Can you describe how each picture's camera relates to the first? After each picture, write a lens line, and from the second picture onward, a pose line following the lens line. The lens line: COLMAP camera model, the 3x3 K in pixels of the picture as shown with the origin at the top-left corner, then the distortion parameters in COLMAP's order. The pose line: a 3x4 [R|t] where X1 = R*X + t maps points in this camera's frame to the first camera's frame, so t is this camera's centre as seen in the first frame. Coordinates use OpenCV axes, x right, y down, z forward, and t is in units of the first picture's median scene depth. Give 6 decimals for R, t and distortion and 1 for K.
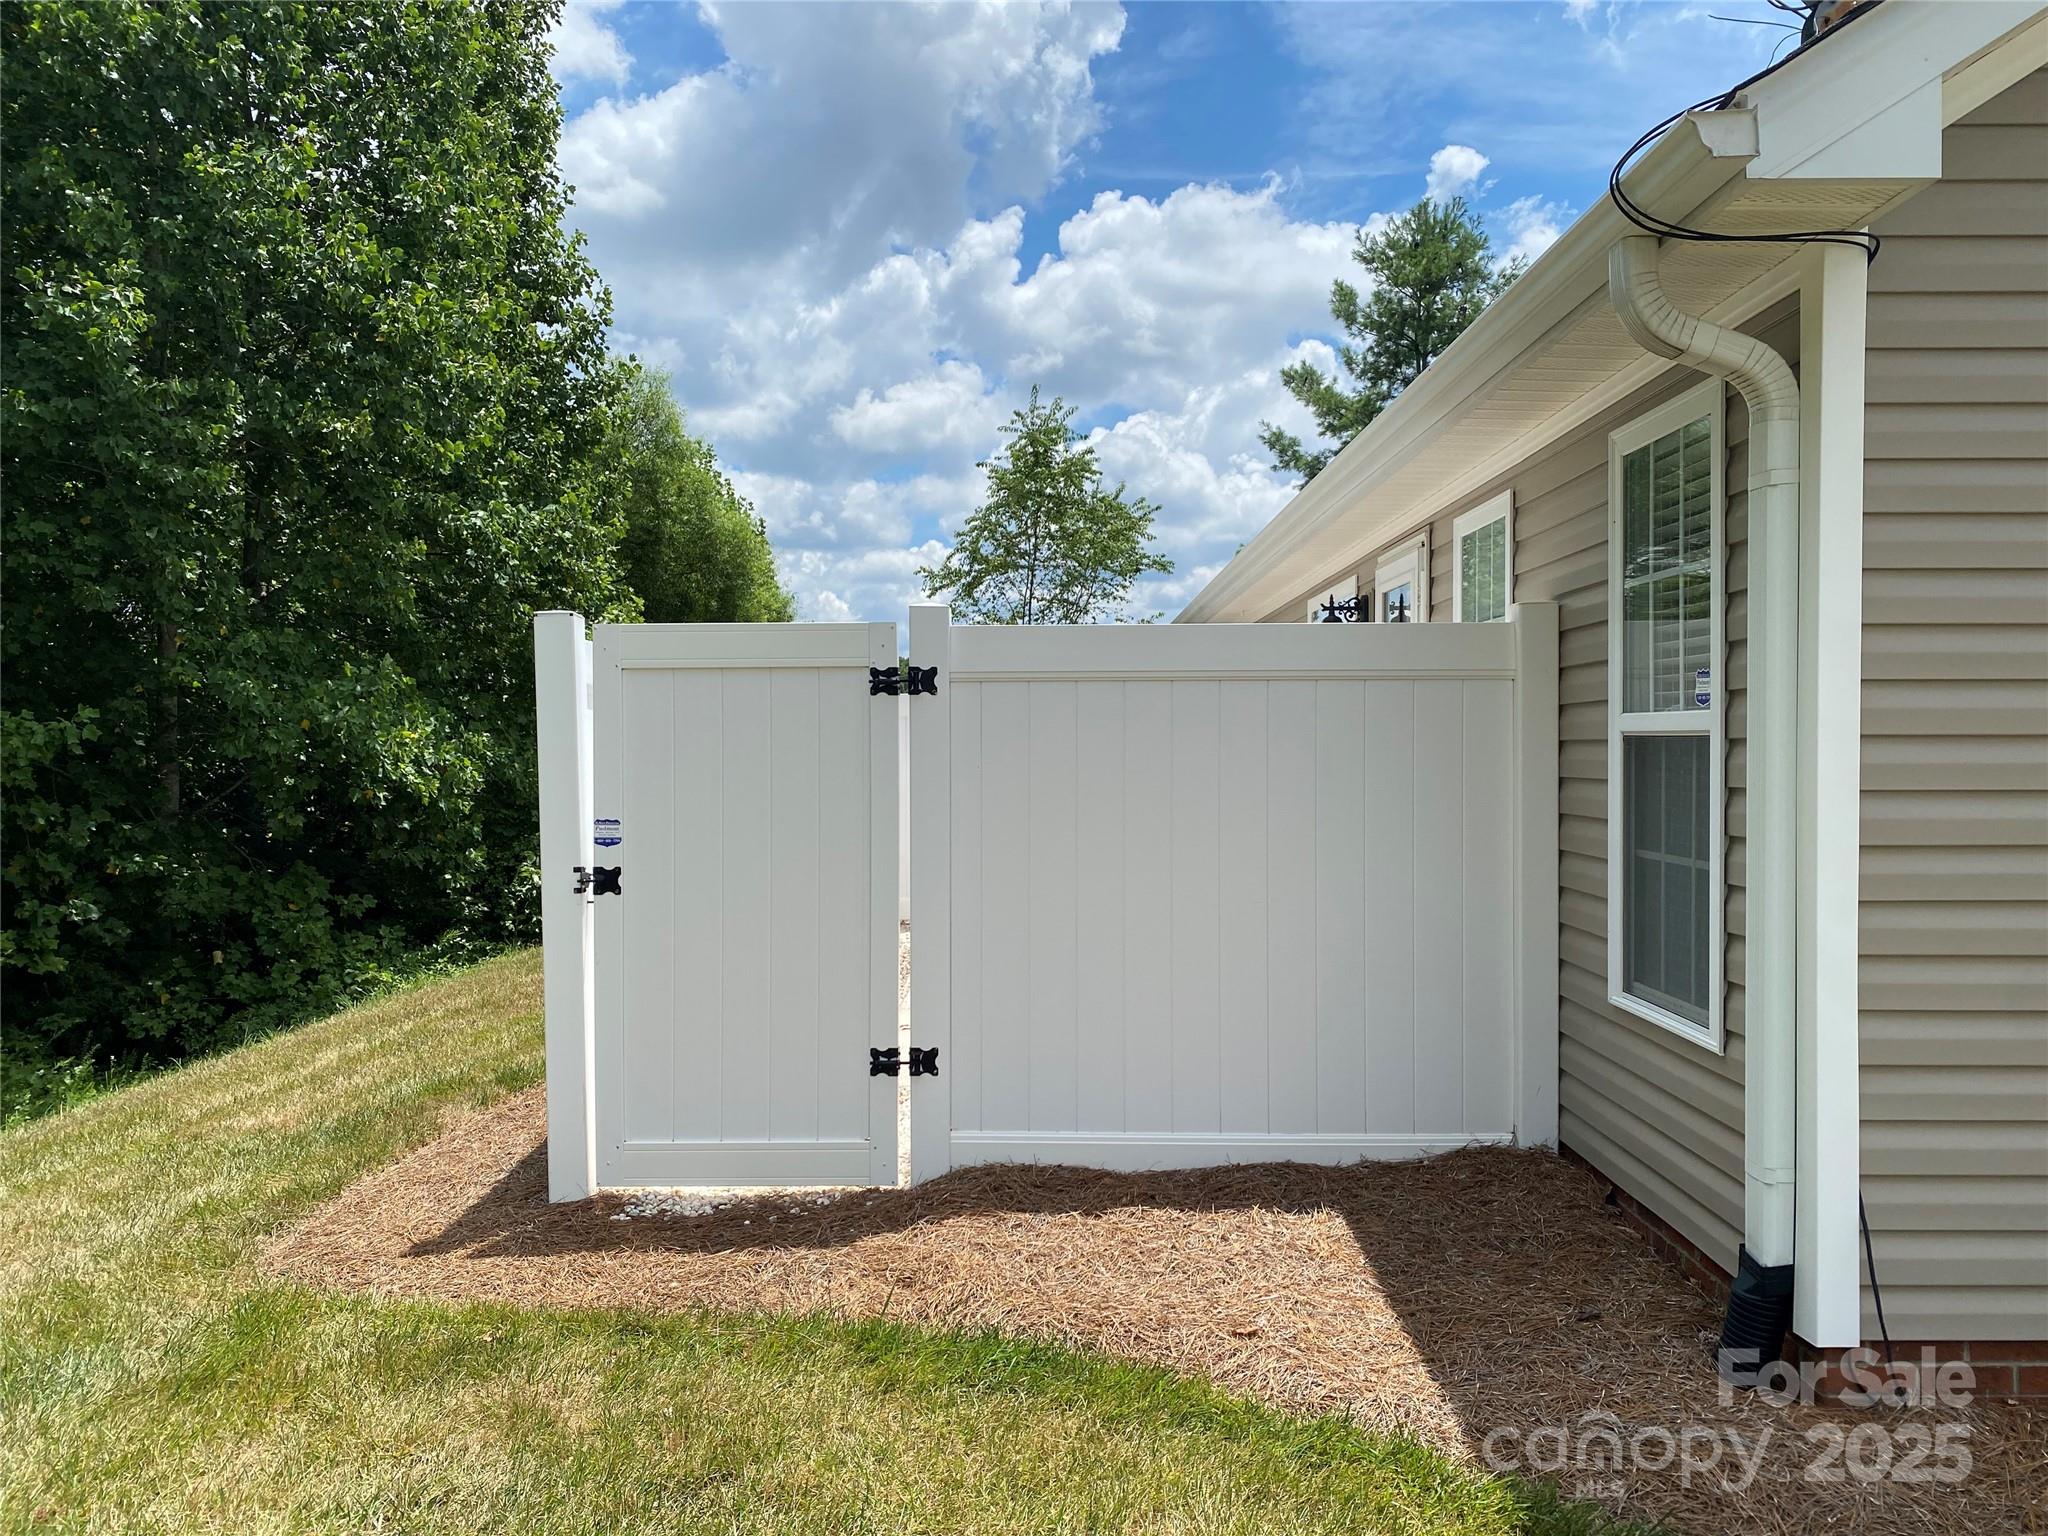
lens RADIAL K [[1573.3, 0, 1024.0], [0, 1573.3, 768.0], [0, 0, 1]] dist [-0.019159, -0.003981]
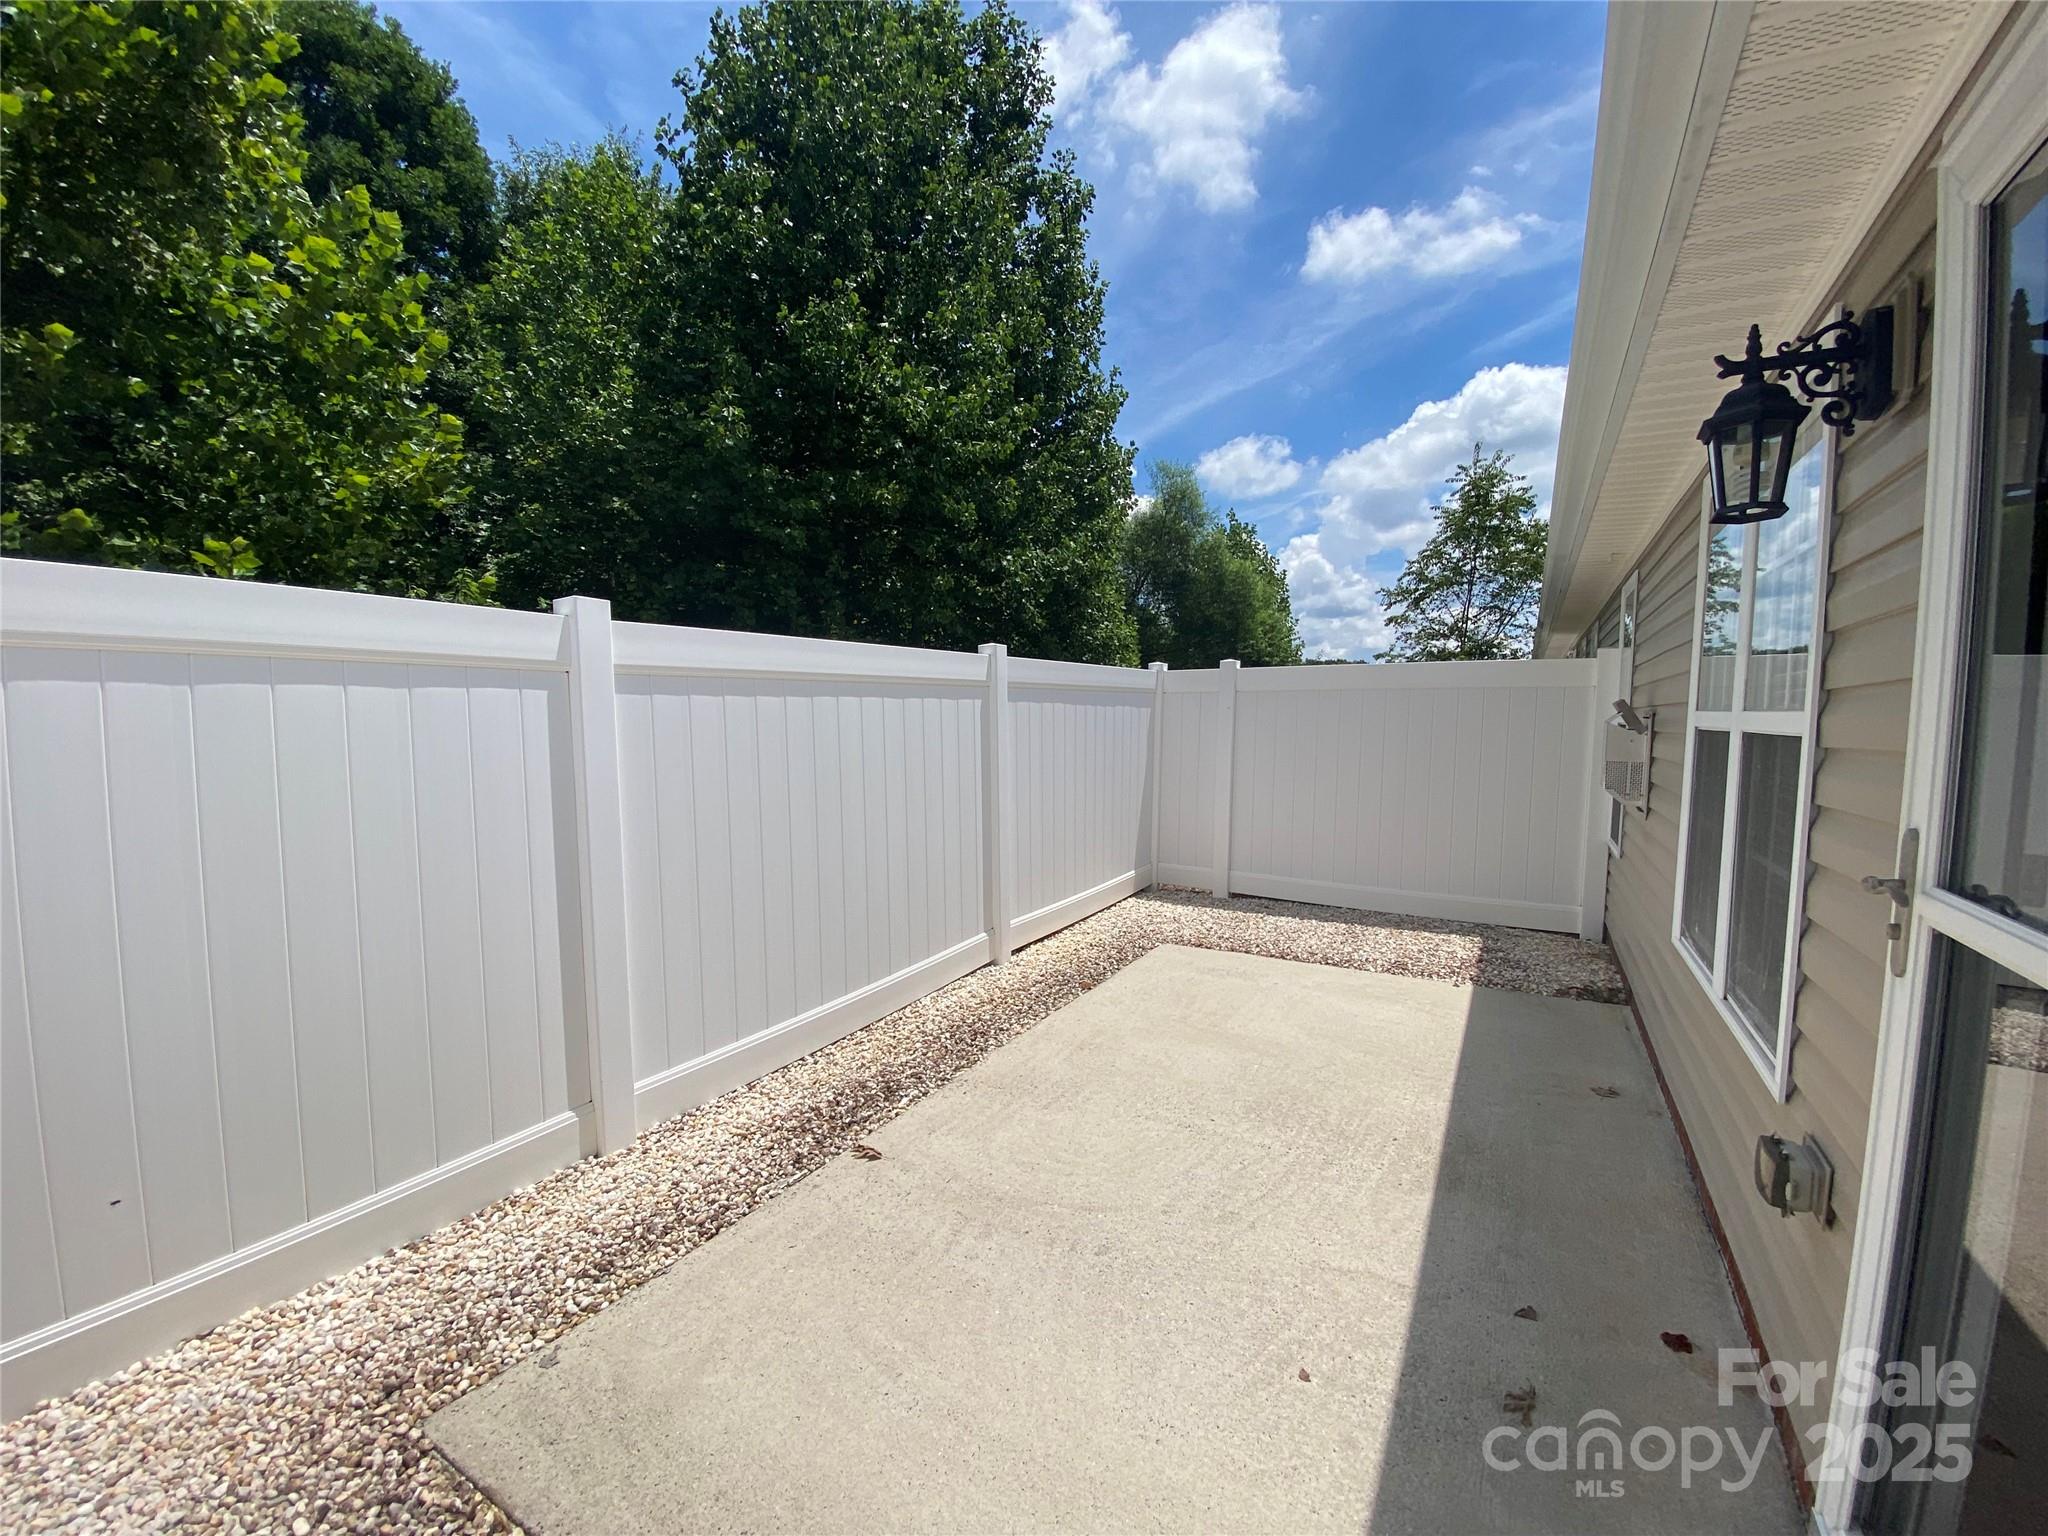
lens RADIAL K [[822.2, 0, 1021.6], [0, 822.2, 770.6], [0, 0, 1]] dist [0.021630, -0.020878]
pose [[0.862452, 0.045864, -0.504056, 0.038453], [-0.016511, 0.997905, 0.062548, -0.005159], [0.505869, -0.045623, 0.861403, 0.191666]]
